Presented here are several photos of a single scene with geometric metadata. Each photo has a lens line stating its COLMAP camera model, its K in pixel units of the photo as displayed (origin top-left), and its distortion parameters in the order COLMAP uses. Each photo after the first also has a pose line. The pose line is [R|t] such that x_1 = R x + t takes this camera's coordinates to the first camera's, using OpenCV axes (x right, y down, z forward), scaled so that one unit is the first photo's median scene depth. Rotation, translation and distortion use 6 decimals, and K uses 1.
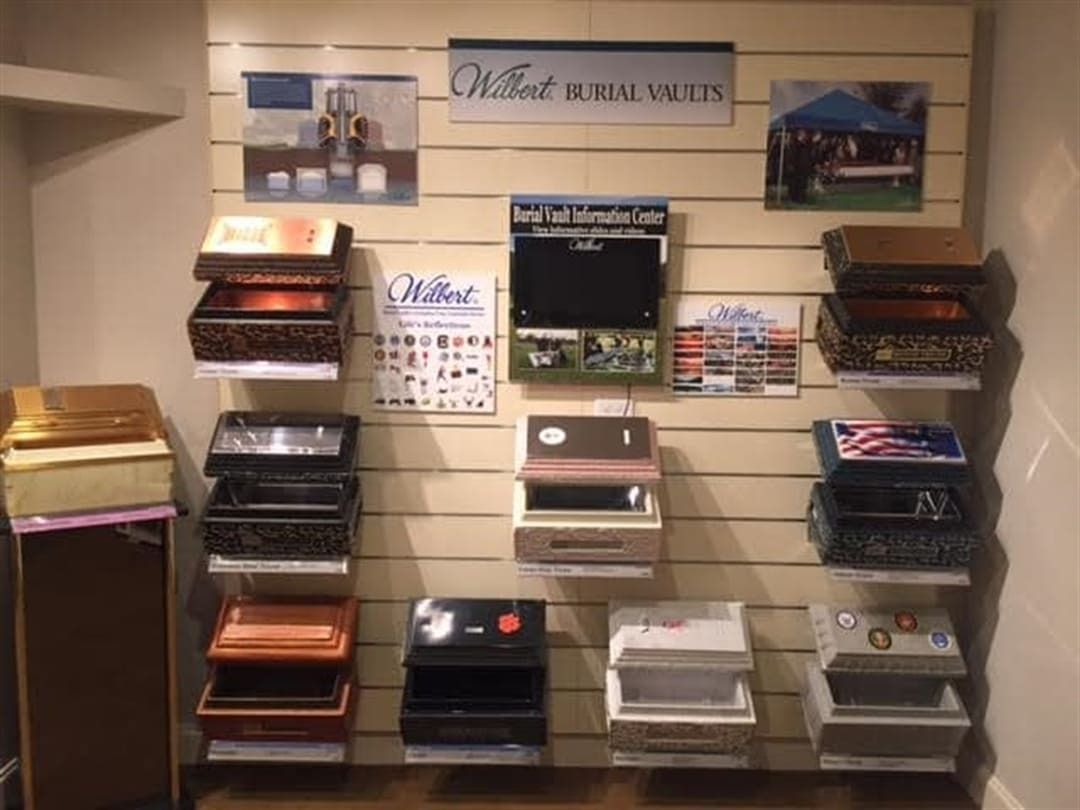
lens RADIAL K [[820.2, 0, 540.0], [0, 820.2, 405.0], [0, 0, 1]] dist [-0.000513, 0.000426]
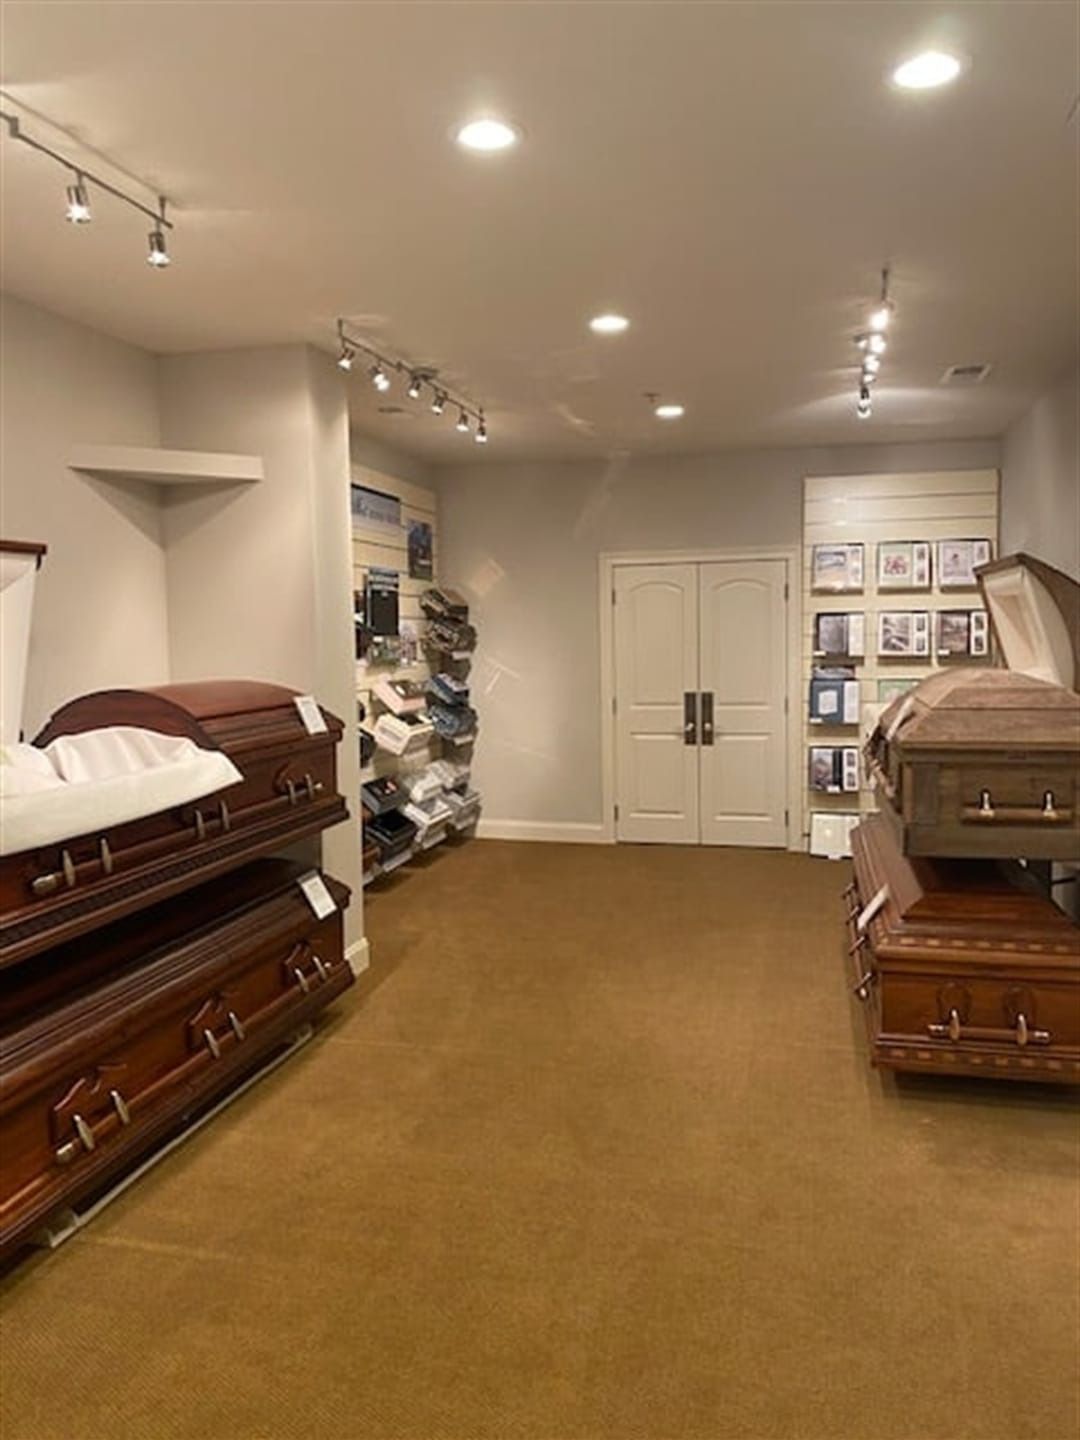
lens RADIAL K [[1064.0, 0, 540.0], [0, 1064.0, 720.0], [0, 0, 1]] dist [-0.155130, -0.001315]
pose [[0.235773, -0.095613, 0.967093, -2.297864], [0.128099, 0.989523, 0.066601, -0.017738], [-0.963328, 0.108181, 0.245551, 0.062153]]
